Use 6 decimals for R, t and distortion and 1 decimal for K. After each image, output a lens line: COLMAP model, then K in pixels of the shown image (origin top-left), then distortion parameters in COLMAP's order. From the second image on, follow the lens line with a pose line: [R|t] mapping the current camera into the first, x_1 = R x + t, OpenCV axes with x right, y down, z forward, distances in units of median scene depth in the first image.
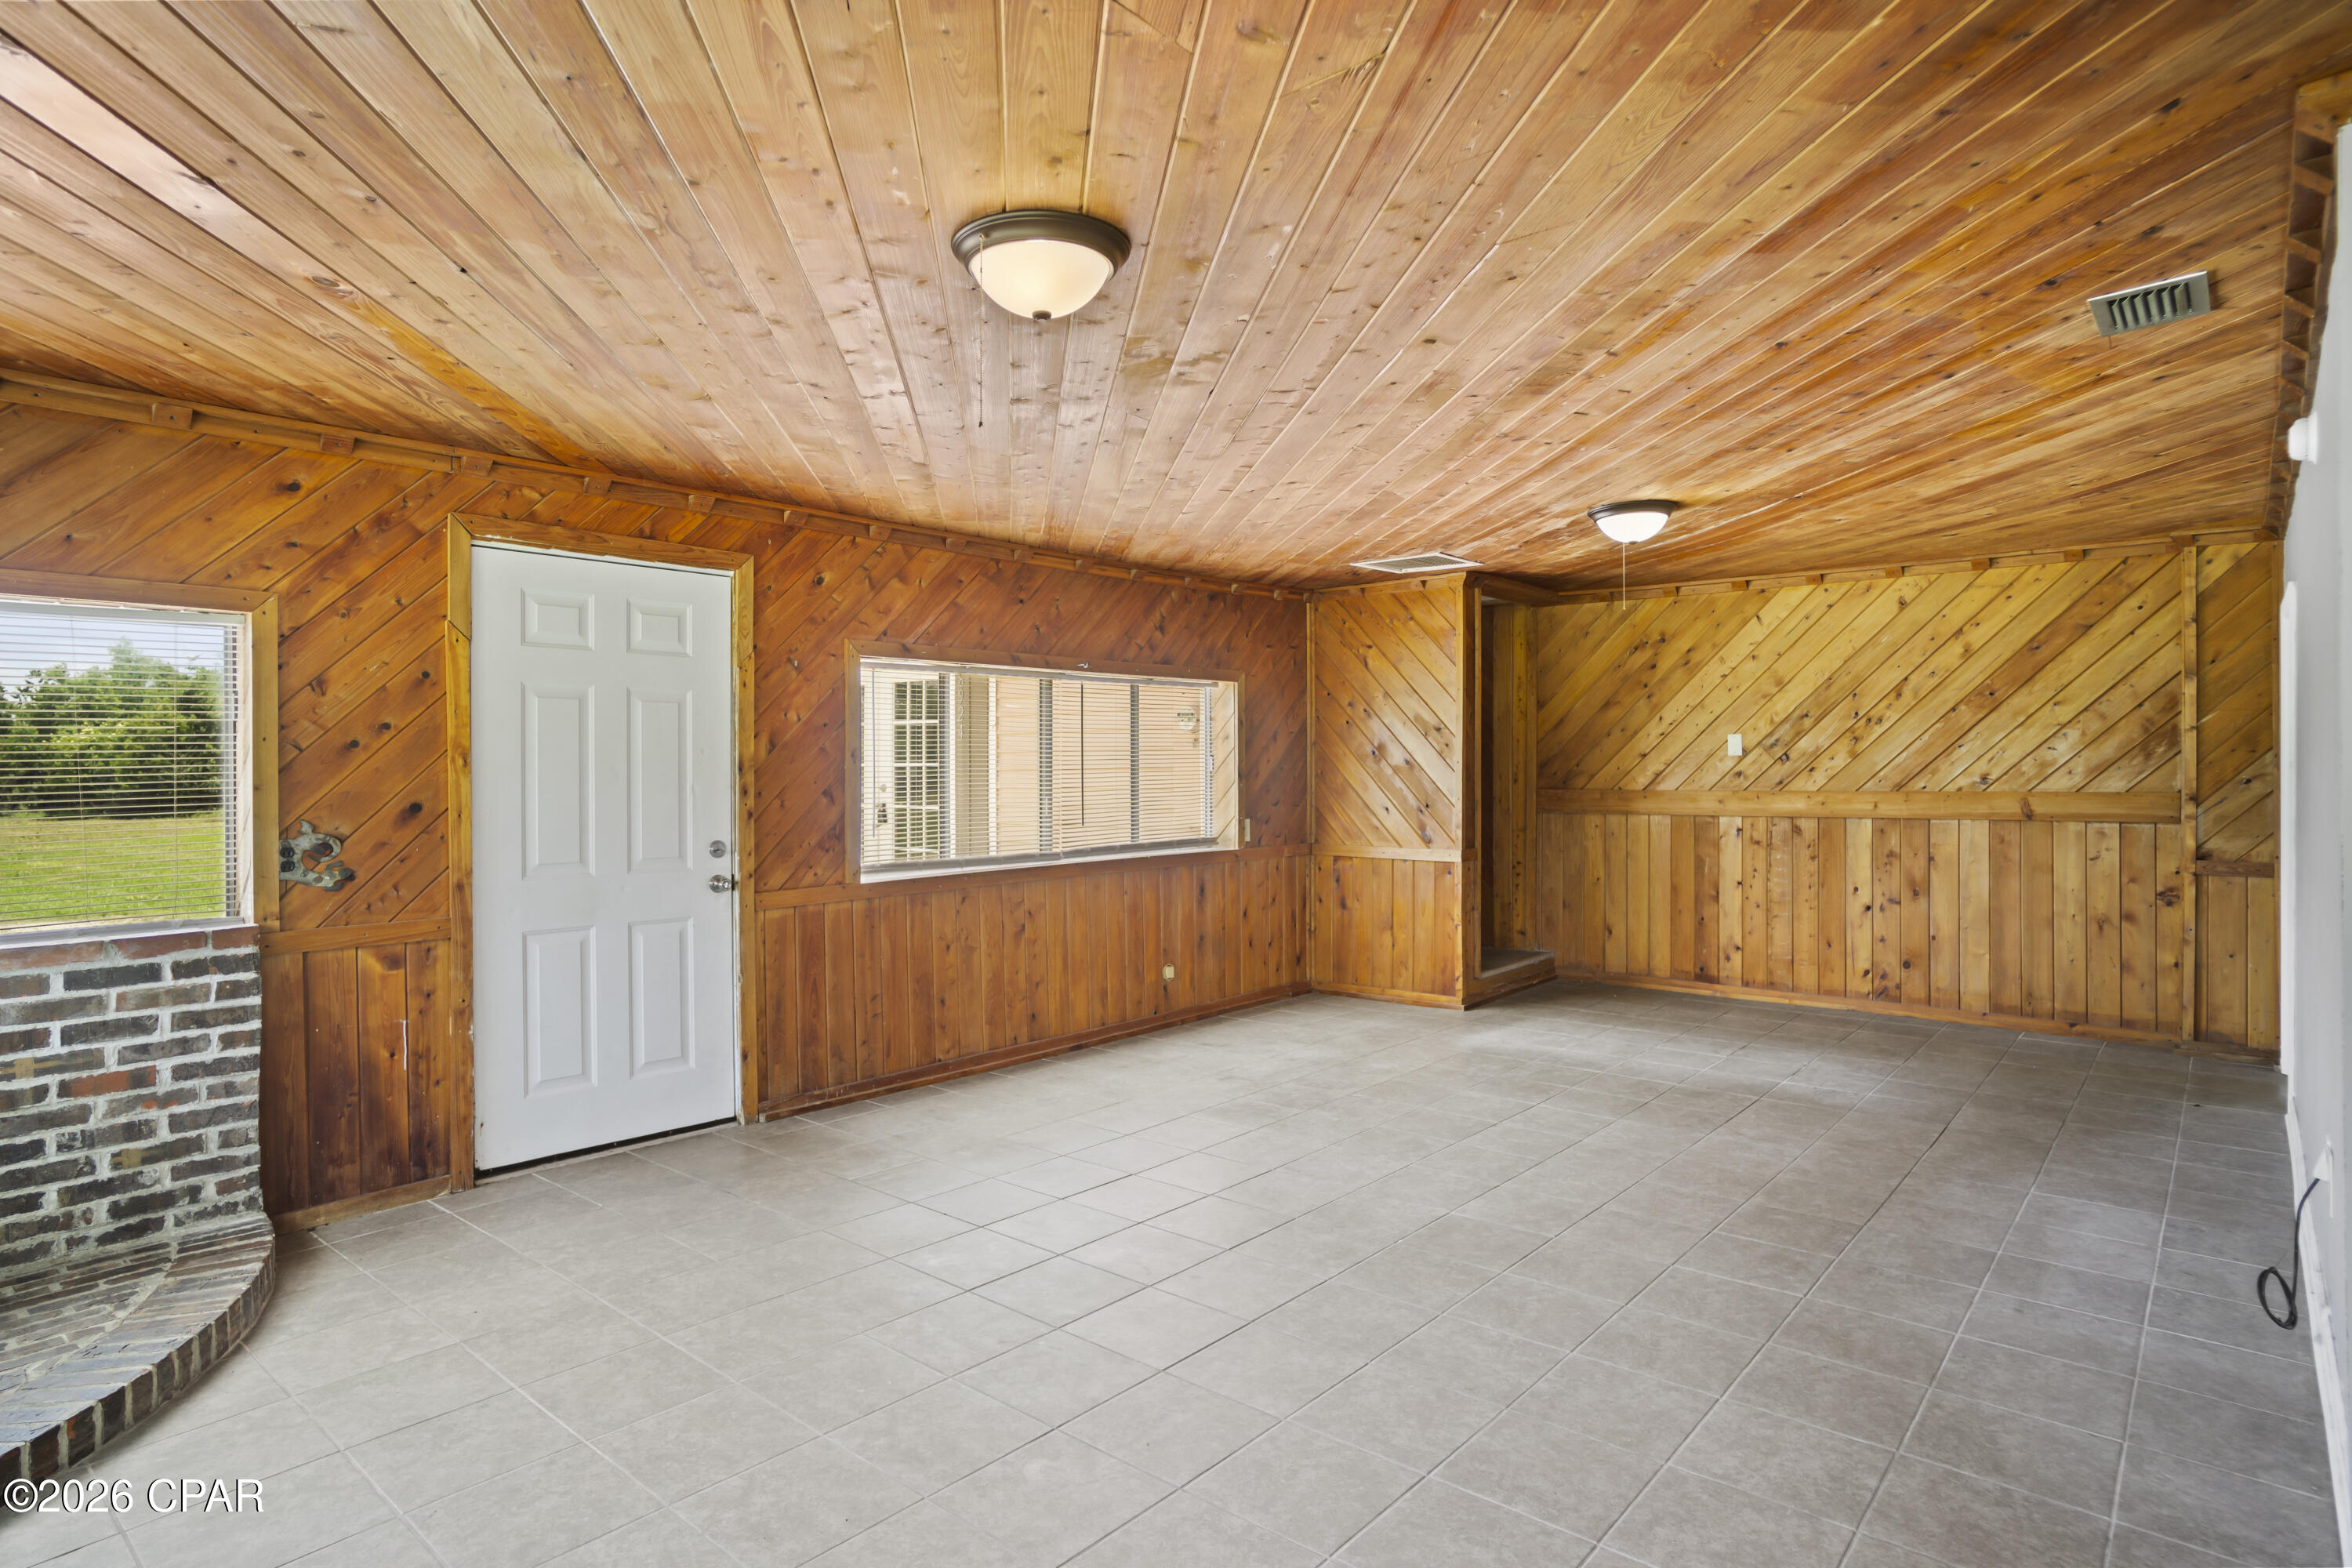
lens RADIAL K [[1269.0, 0, 1170.4], [0, 1269.0, 804.7], [0, 0, 1]] dist [-0.071950, 0.055892]
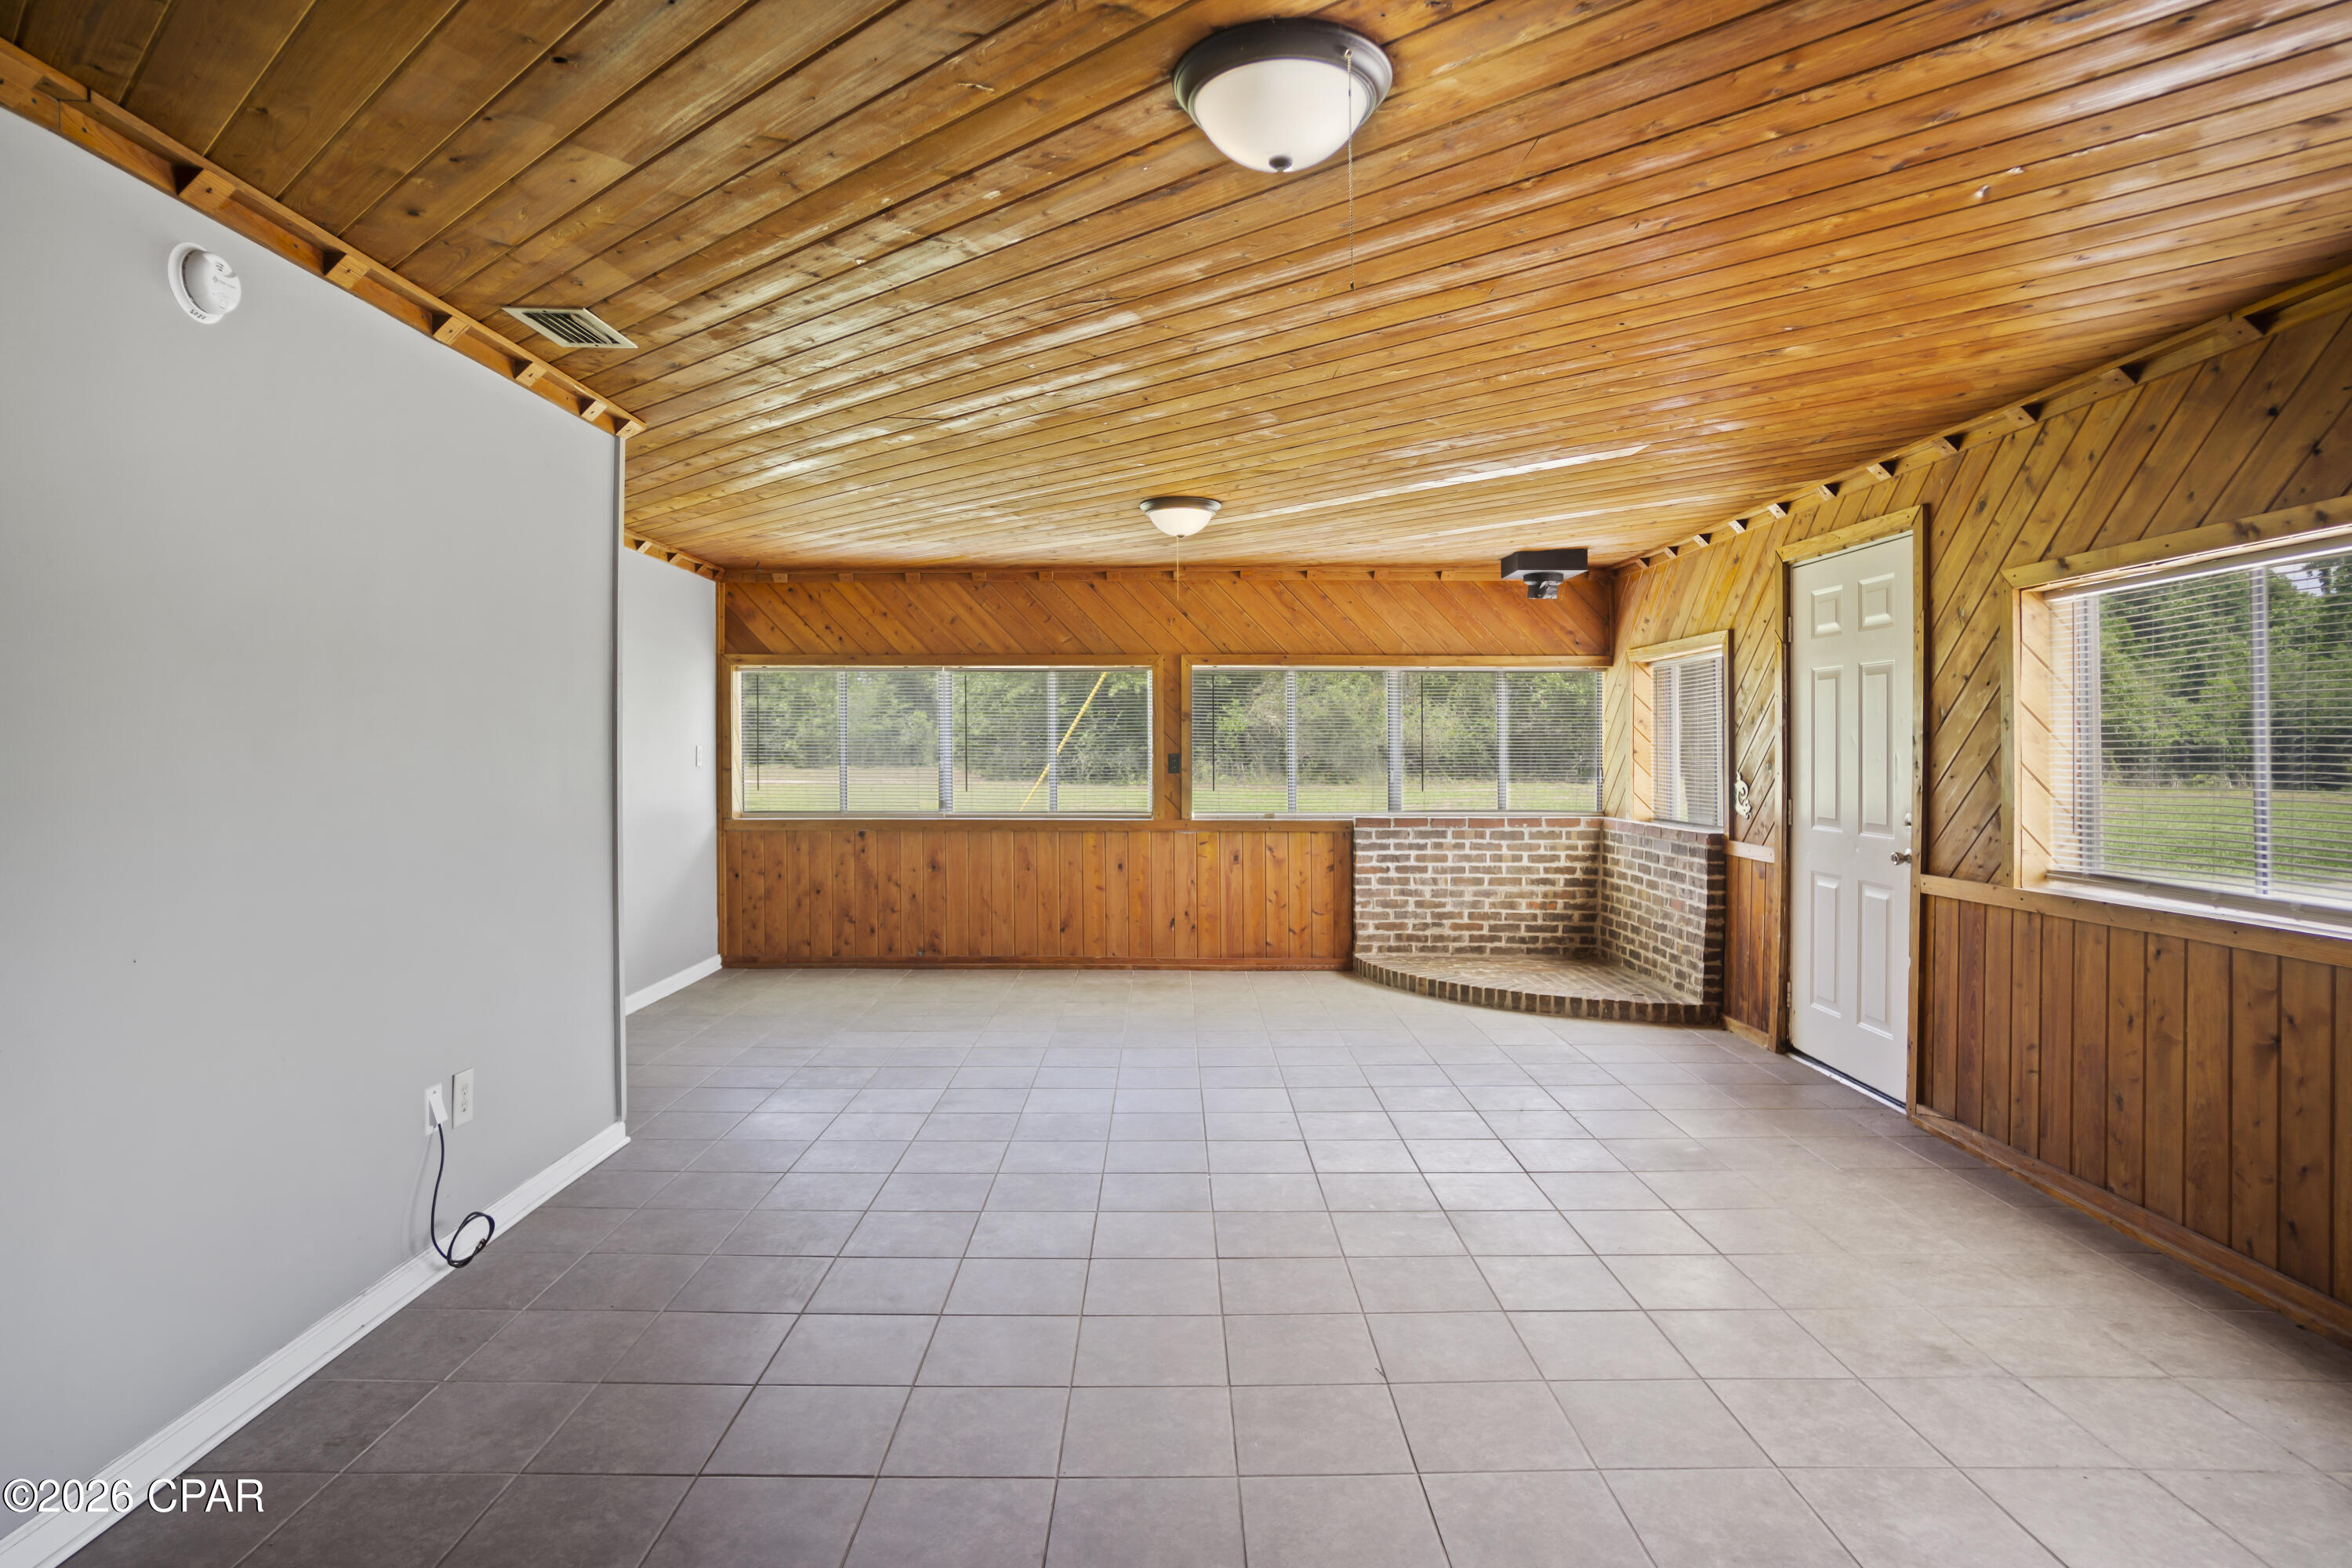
lens RADIAL K [[1269.0, 0, 1170.4], [0, 1269.0, 804.7], [0, 0, 1]] dist [-0.071950, 0.055892]
pose [[-0.759043, 0.035503, -0.650072, 0.830768], [-0.007143, 0.997998, 0.062845, -0.042481], [0.651002, 0.052346, -0.757269, 1.632909]]
